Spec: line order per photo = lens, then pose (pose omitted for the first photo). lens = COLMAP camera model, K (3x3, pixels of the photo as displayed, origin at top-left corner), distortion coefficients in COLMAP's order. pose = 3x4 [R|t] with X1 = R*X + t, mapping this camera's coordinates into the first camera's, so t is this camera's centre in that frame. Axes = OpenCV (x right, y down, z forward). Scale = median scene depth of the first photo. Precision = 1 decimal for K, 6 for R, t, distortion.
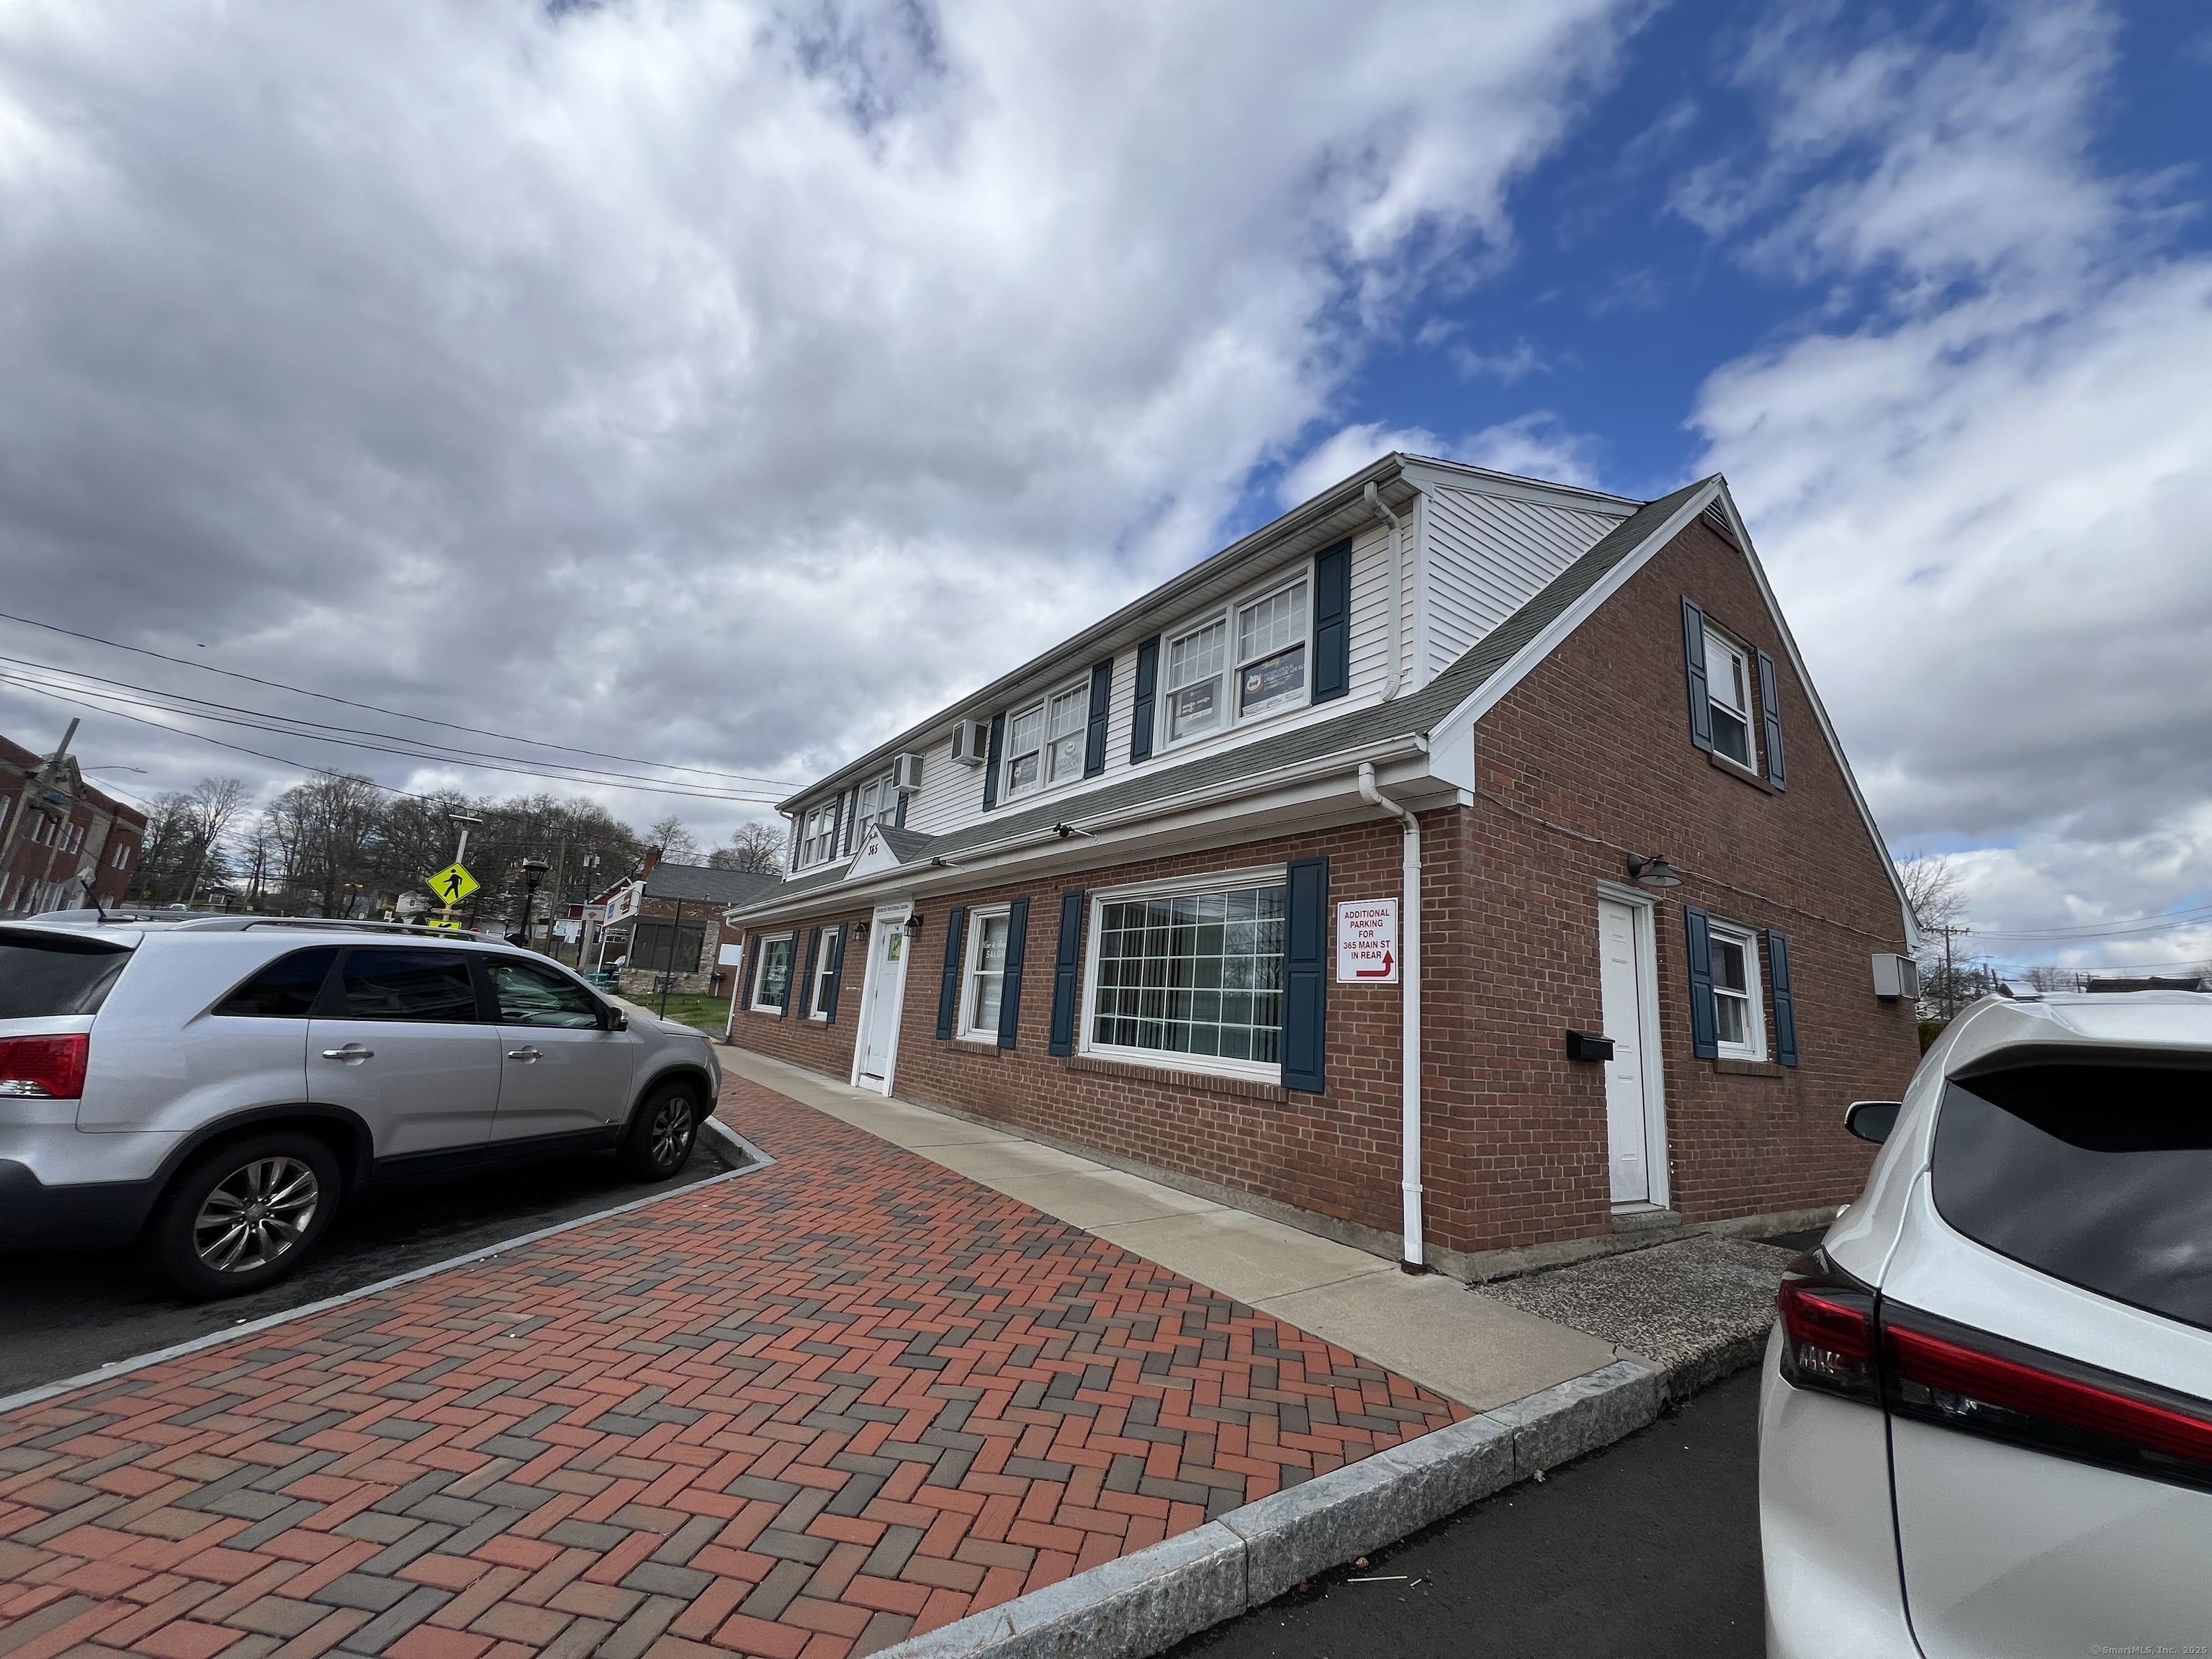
lens RADIAL K [[904.3, 0, 1106.0], [0, 904.3, 829.5], [0, 0, 1]] dist [0.001224, 0.000155]
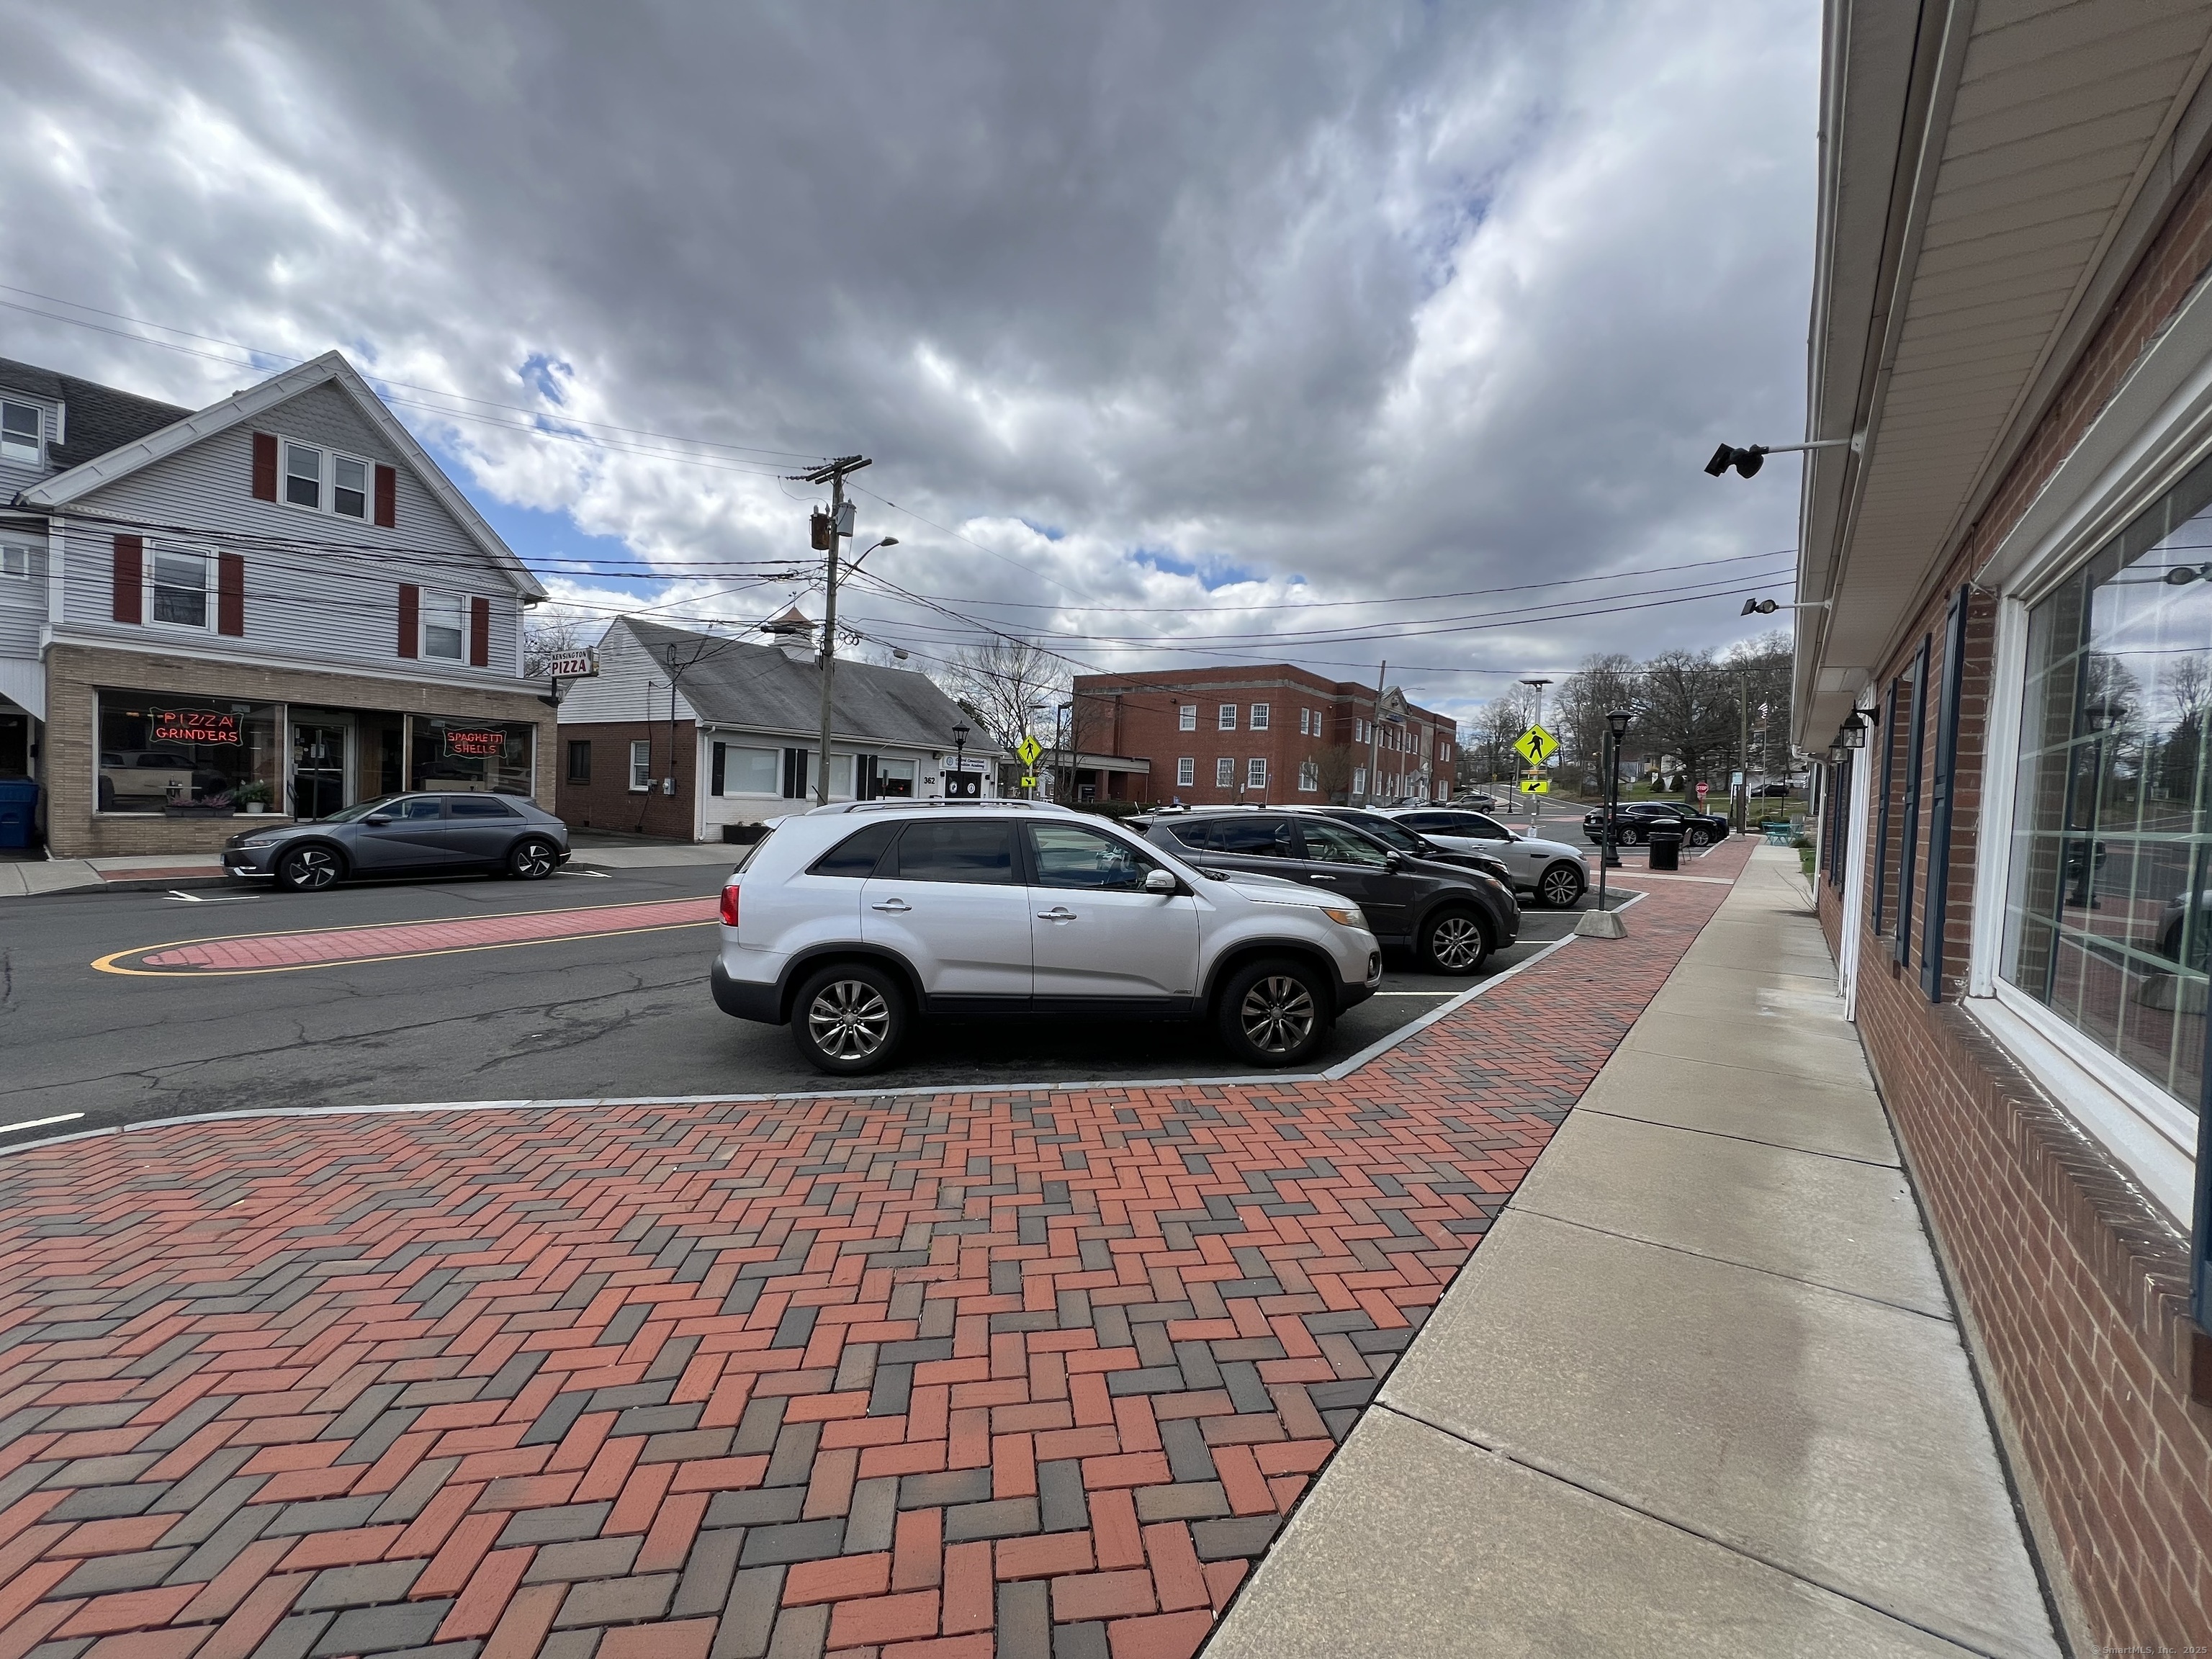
lens RADIAL K [[885.2, 0, 1106.0], [0, 885.2, 829.5], [0, 0, 1]] dist [-0.001256, -0.000097]
pose [[0.295605, -0.027400, -0.954917, 0.406840], [0.179538, 0.983370, 0.027362, 0.166839], [0.938288, -0.179532, 0.295609, 0.949896]]
